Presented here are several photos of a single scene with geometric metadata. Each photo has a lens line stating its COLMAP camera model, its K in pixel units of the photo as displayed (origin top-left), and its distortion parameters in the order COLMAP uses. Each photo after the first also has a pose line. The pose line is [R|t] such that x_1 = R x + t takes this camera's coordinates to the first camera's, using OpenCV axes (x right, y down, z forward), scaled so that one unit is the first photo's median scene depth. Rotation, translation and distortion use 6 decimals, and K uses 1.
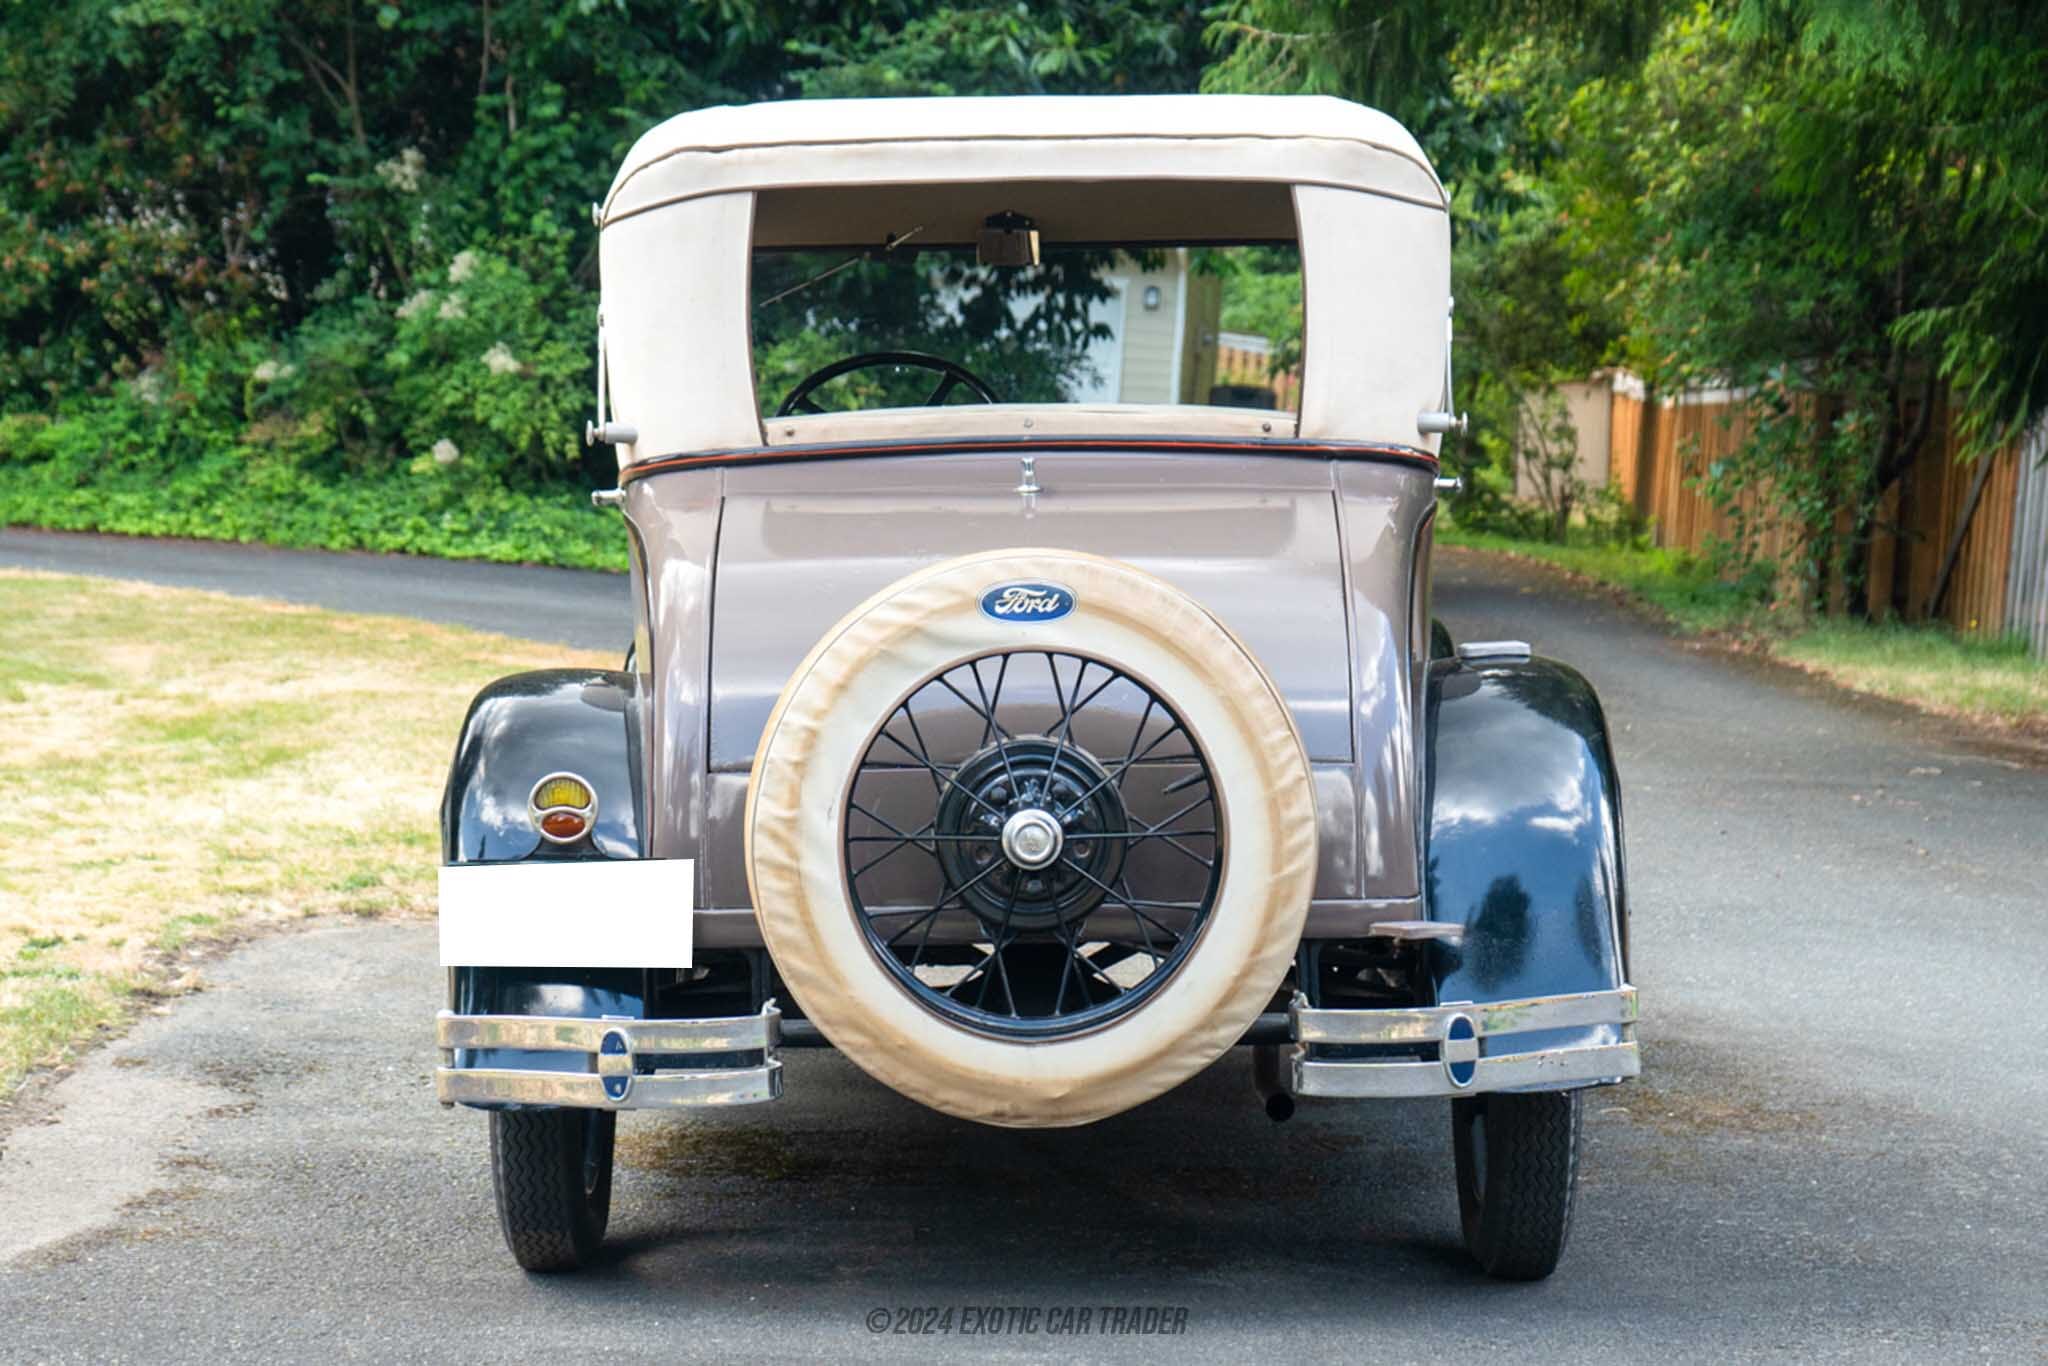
lens RADIAL K [[3045.6, 0, 1021.0], [0, 3045.6, 677.7], [0, 0, 1]] dist [-0.054094, 0.000000]
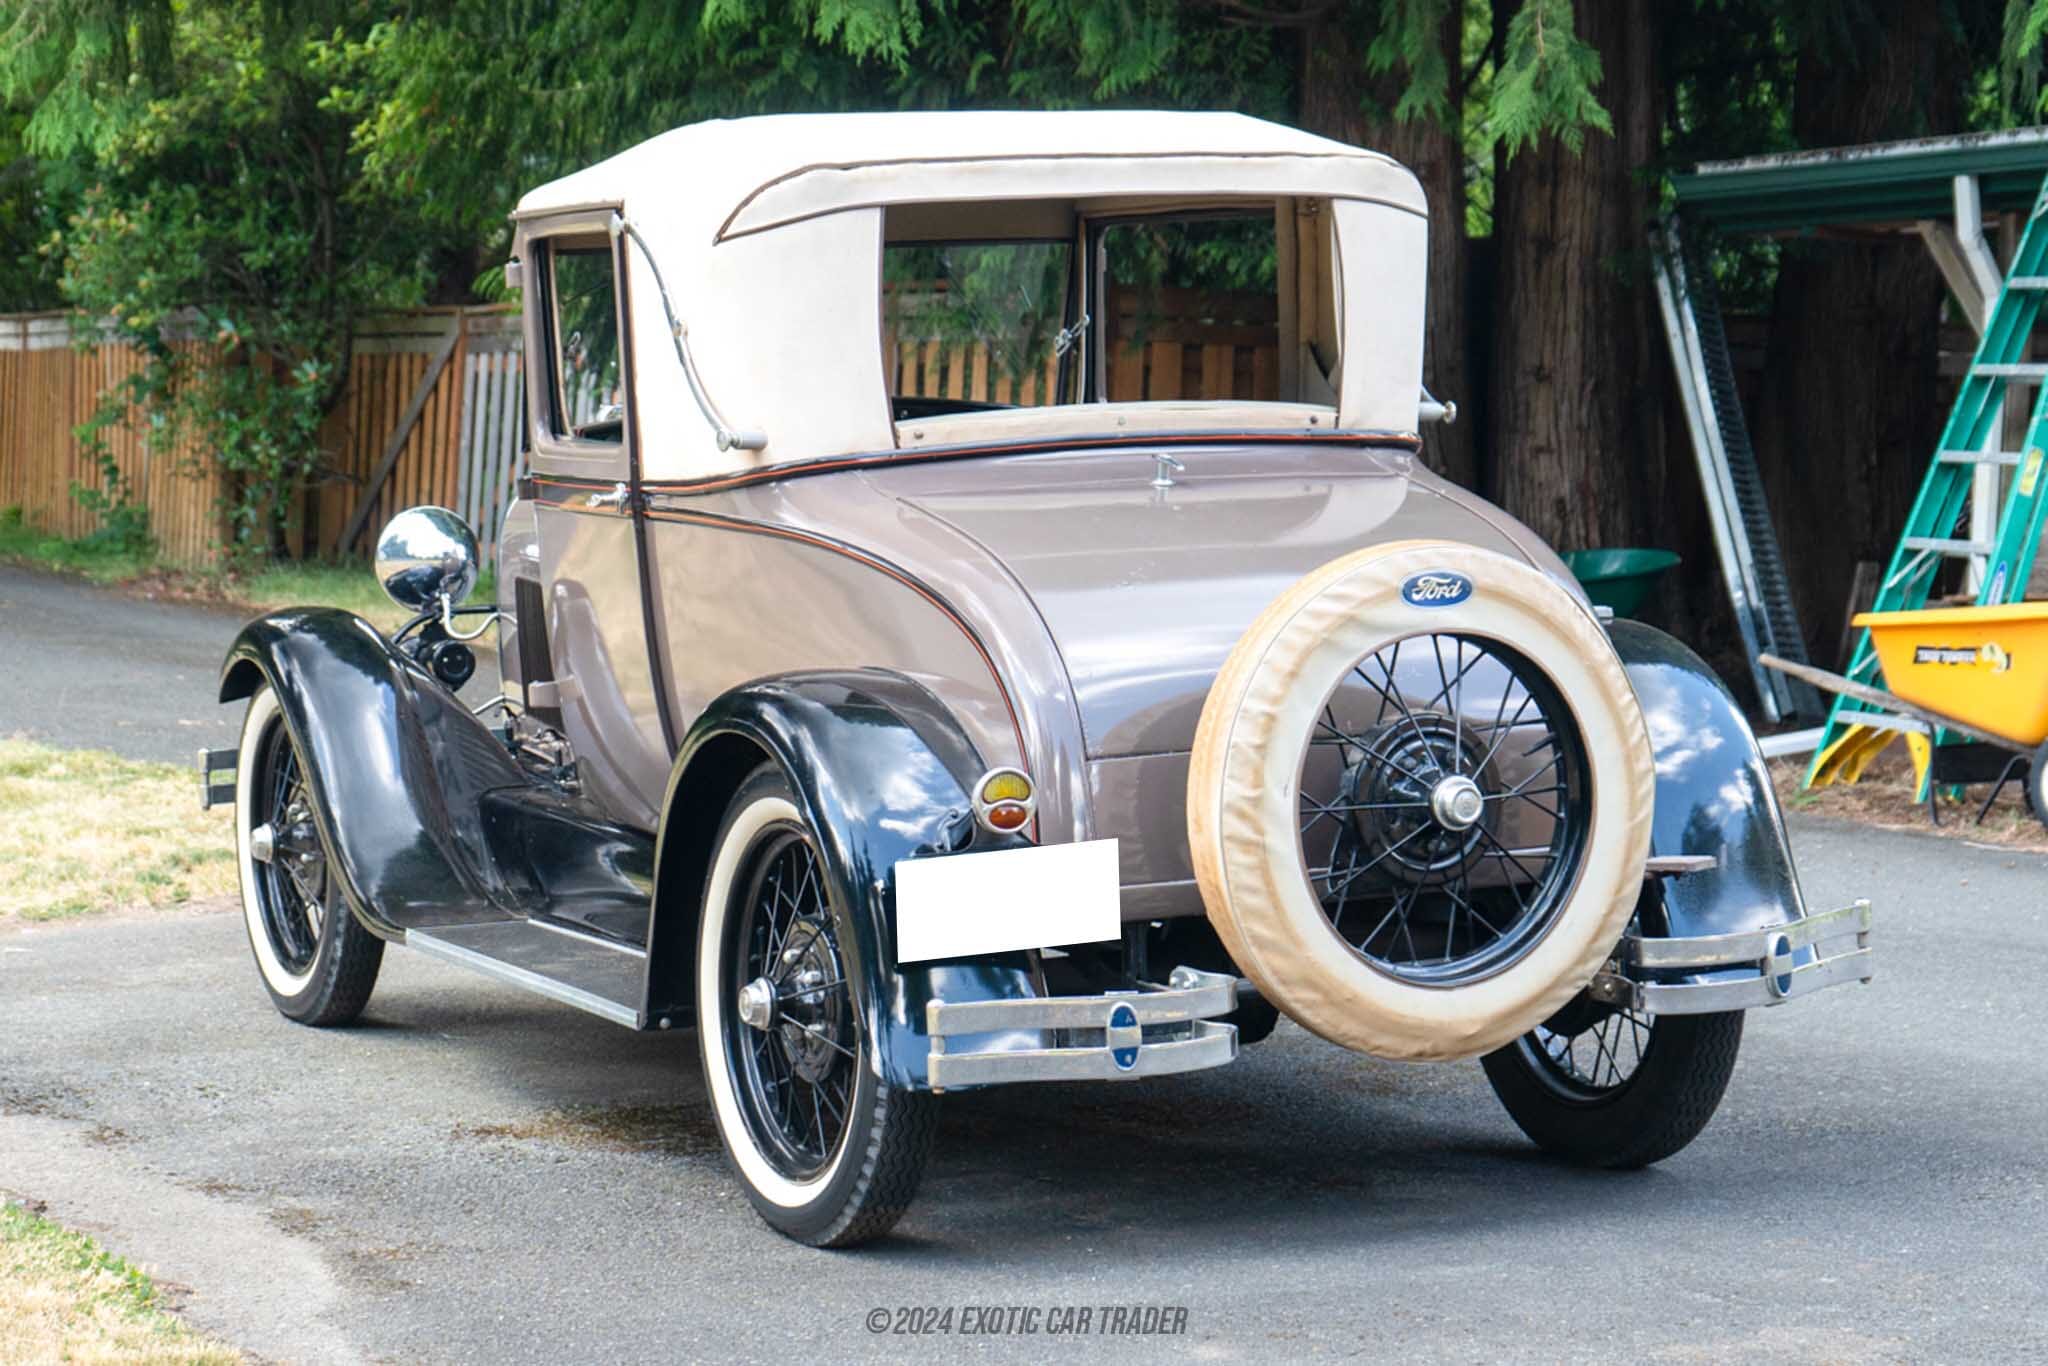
lens RADIAL K [[2868.8, 0, 1025.5], [0, 2868.8, 679.2], [0, 0, 1]] dist [0.046812, 0.000000]
pose [[0.959592, -0.047735, 0.277316, -0.423625], [0.043503, 0.998824, 0.021396, -0.020621], [-0.278012, -0.008468, 0.960540, 0.039486]]
